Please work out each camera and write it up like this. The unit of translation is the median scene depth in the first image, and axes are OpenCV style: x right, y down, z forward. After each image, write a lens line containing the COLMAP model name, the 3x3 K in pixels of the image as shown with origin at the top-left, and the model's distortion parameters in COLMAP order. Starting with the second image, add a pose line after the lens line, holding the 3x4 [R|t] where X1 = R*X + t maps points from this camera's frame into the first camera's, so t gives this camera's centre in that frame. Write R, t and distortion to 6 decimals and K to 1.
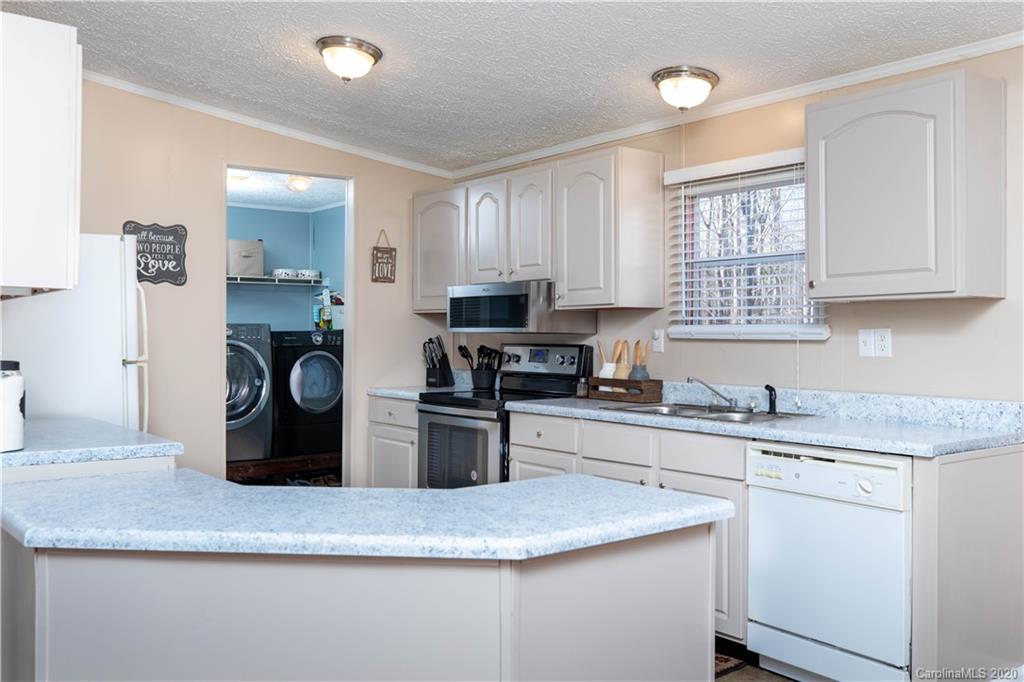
lens RADIAL K [[901.0, 0, 513.0], [0, 901.0, 330.6], [0, 0, 1]] dist [-0.015784, 0.008582]
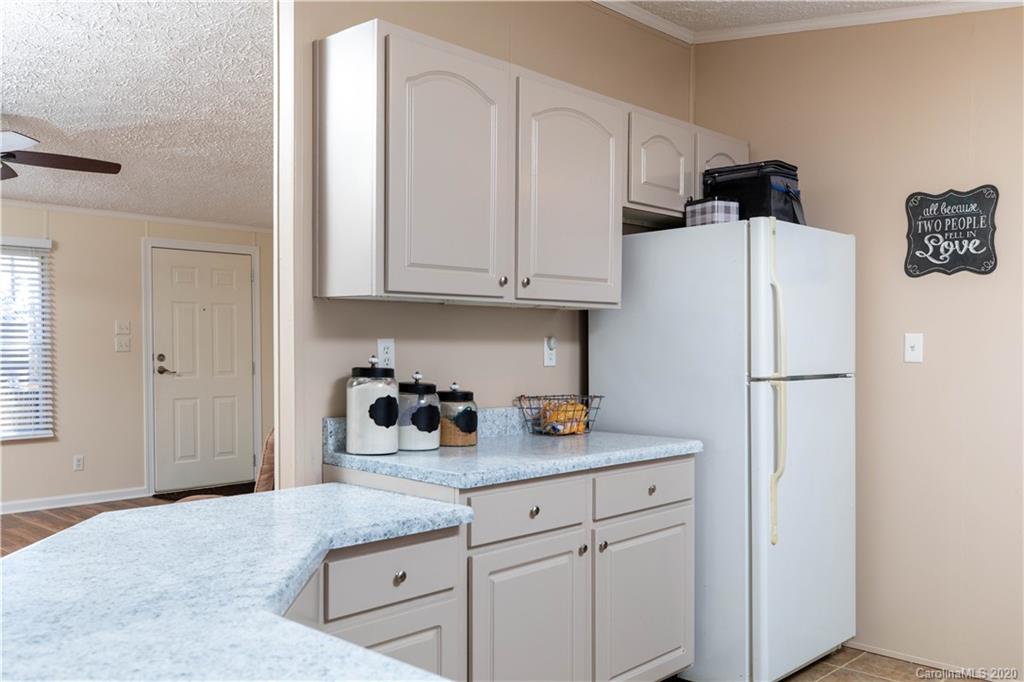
lens RADIAL K [[901.0, 0, 498.6], [0, 901.0, 377.0], [0, 0, 1]] dist [-0.015784, 0.008582]
pose [[0.148359, 0.033211, -0.988376, 0.261112], [0.002846, 0.999417, 0.034010, 0.004655], [0.988929, -0.007859, 0.148178, 0.535846]]
